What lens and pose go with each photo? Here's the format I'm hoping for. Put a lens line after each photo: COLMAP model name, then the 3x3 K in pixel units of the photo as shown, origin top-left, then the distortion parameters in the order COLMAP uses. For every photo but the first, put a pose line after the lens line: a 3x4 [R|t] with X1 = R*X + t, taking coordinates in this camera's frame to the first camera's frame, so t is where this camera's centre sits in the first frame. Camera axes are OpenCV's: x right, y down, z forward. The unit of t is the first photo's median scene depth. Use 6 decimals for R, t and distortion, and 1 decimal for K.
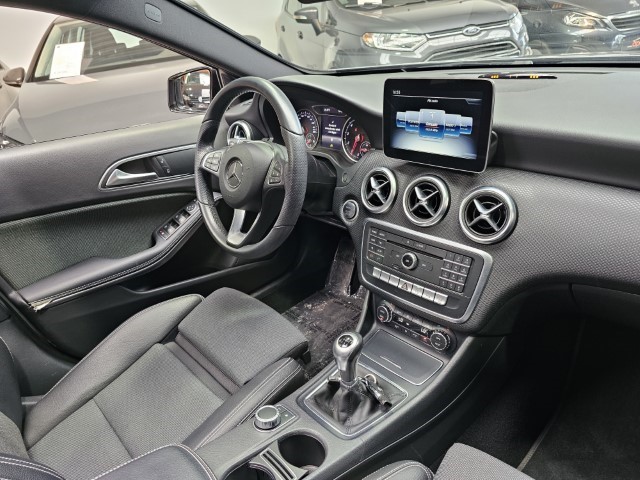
lens RADIAL K [[441.1, 0, 314.1], [0, 441.1, 236.9], [0, 0, 1]] dist [0.022563, -0.012277]
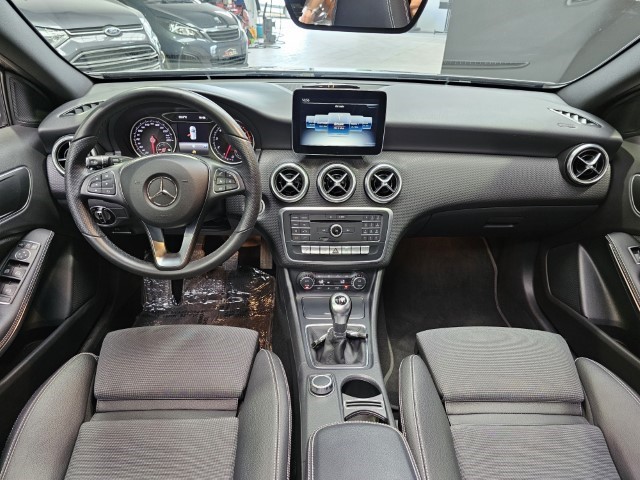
lens RADIAL K [[441.1, 0, 315.5], [0, 441.1, 244.9], [0, 0, 1]] dist [0.022563, -0.012277]
pose [[0.631907, -0.258792, 0.730562, -0.800355], [0.244687, 0.961012, 0.128782, -0.088926], [-0.735406, 0.097381, 0.670593, 0.186378]]
